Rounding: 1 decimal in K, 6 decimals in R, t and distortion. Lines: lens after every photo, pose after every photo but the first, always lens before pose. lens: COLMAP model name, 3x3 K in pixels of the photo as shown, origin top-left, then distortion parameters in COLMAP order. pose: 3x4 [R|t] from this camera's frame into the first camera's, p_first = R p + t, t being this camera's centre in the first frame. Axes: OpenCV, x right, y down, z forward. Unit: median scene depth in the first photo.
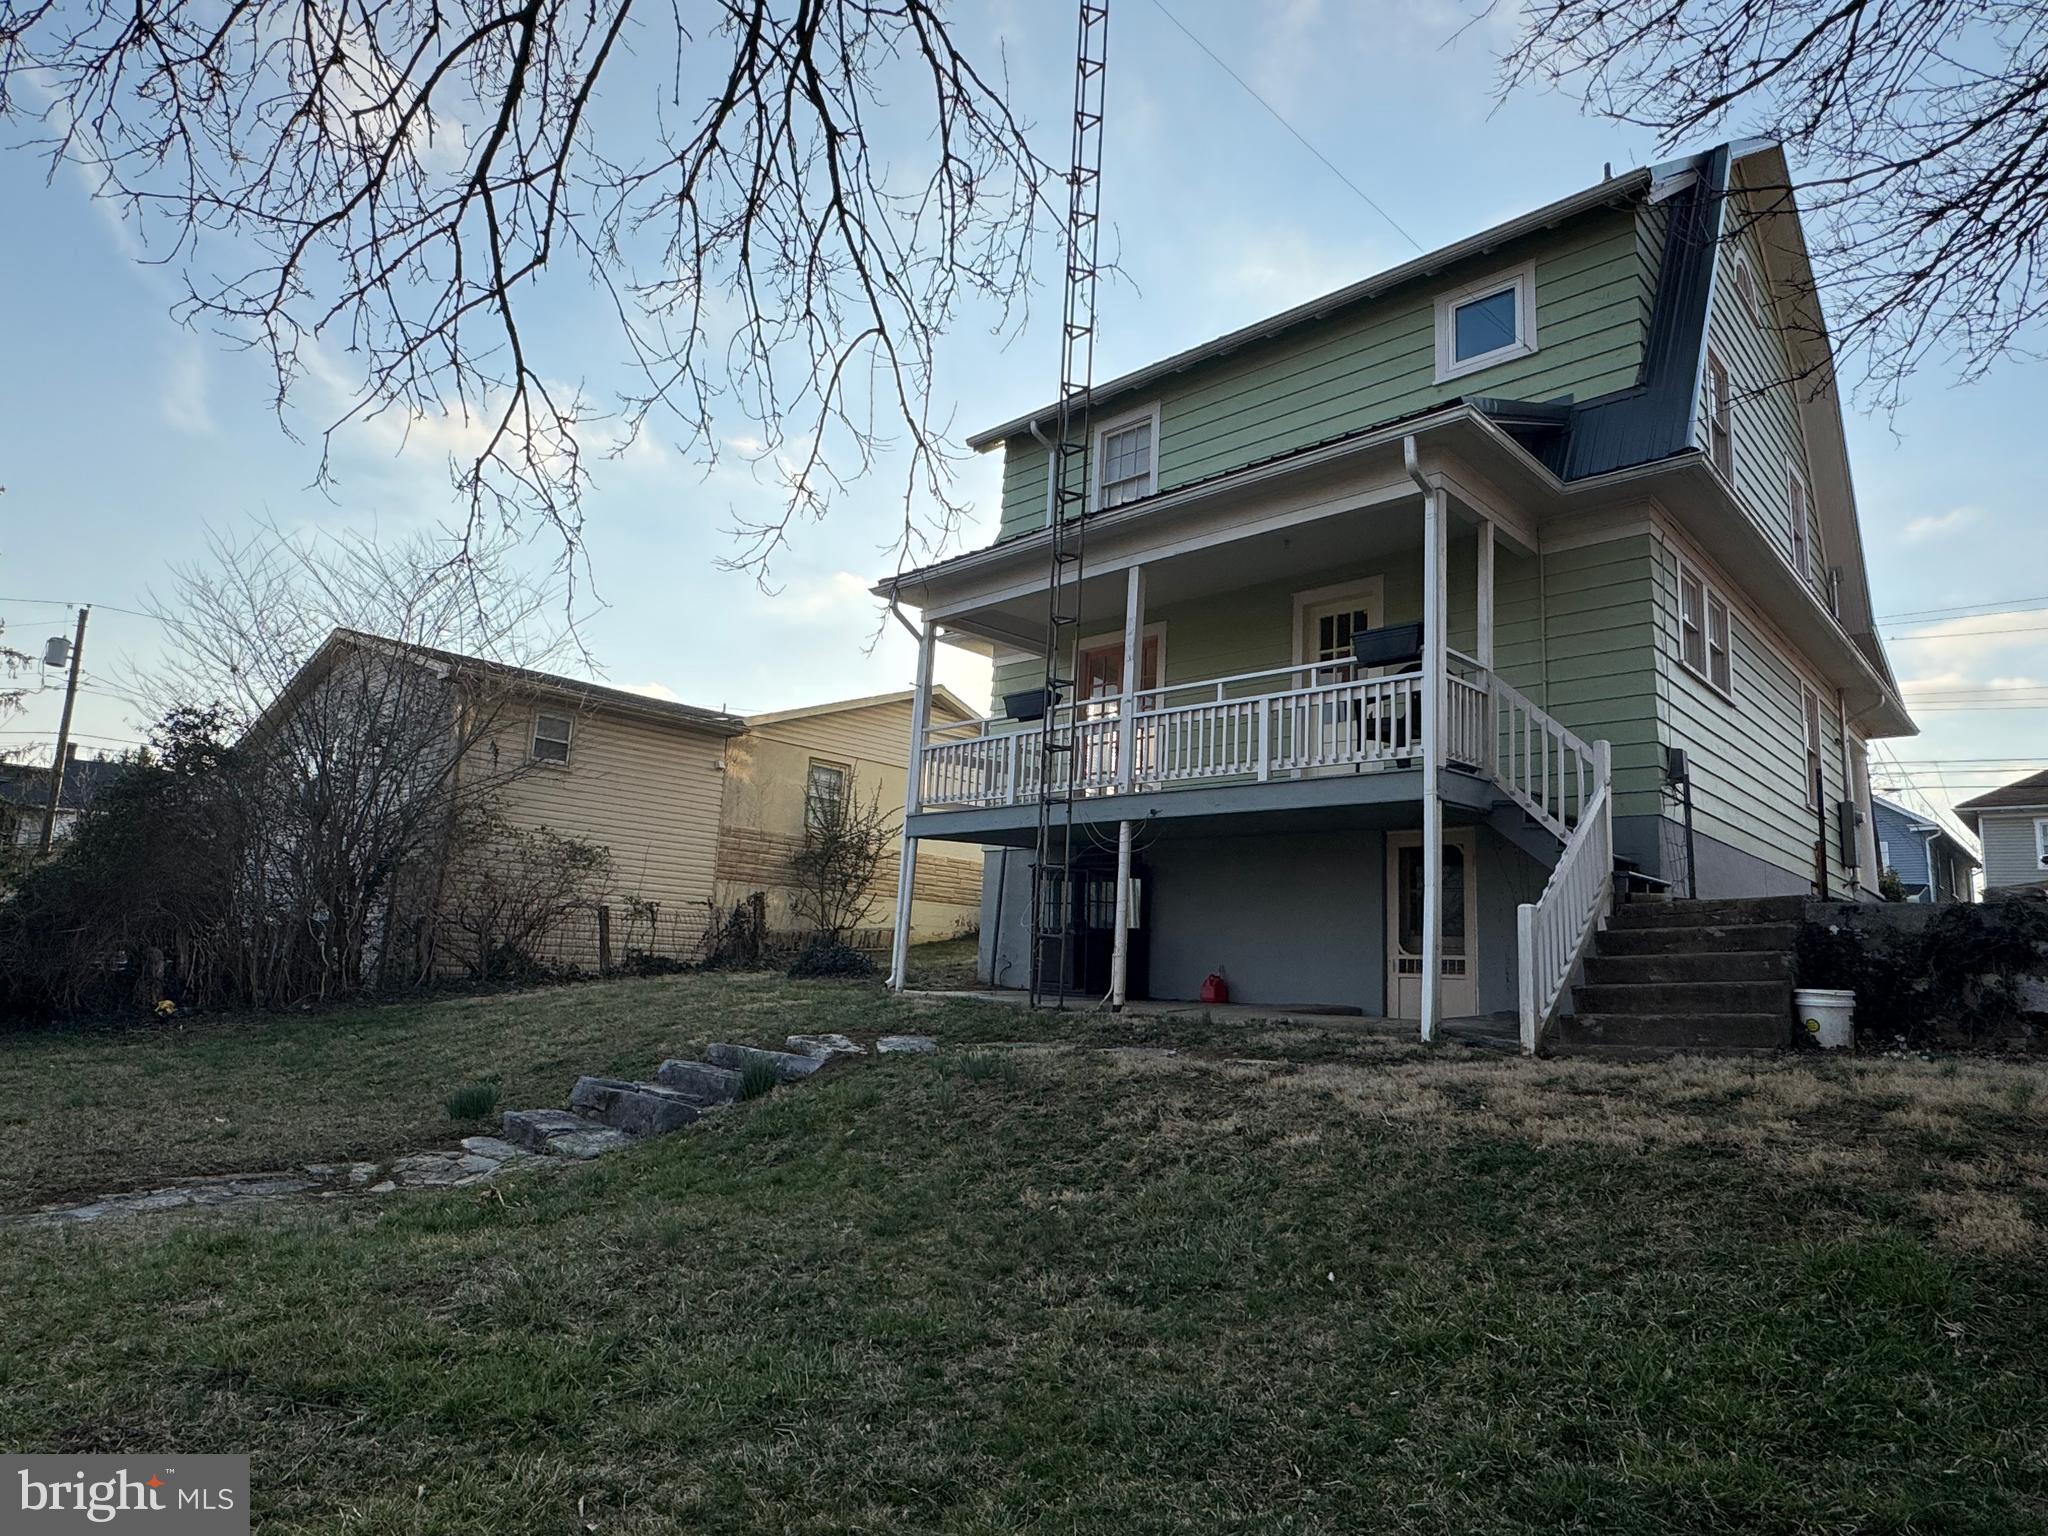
lens RADIAL K [[1176.3, 0, 1026.6], [0, 1176.3, 774.2], [0, 0, 1]] dist [-0.000722, 0.001490]
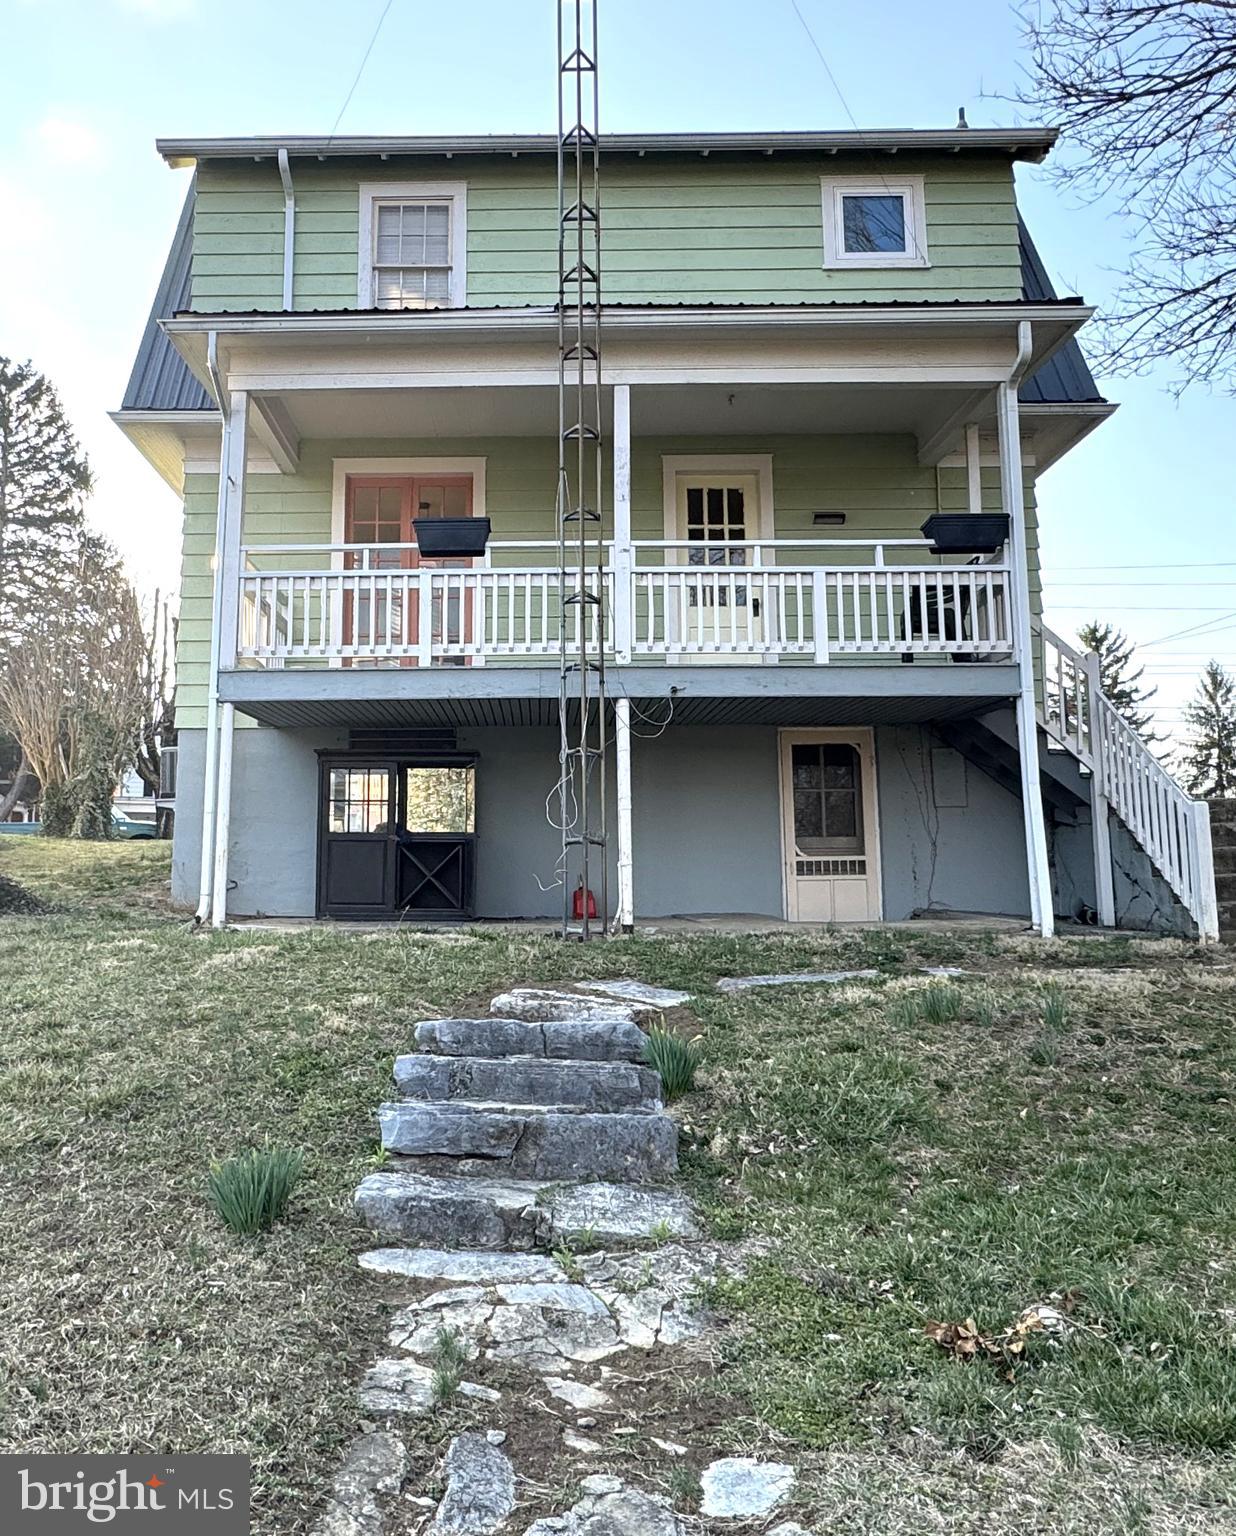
lens RADIAL K [[1245.2, 0, 617.5], [0, 1245.2, 763.5], [0, 0, 1]] dist [-0.011209, 0.008684]
pose [[0.736391, 0.032460, 0.675777, -0.474335], [-0.076419, 0.996447, 0.035410, 0.052100], [-0.672226, -0.077718, 0.736255, 0.350662]]
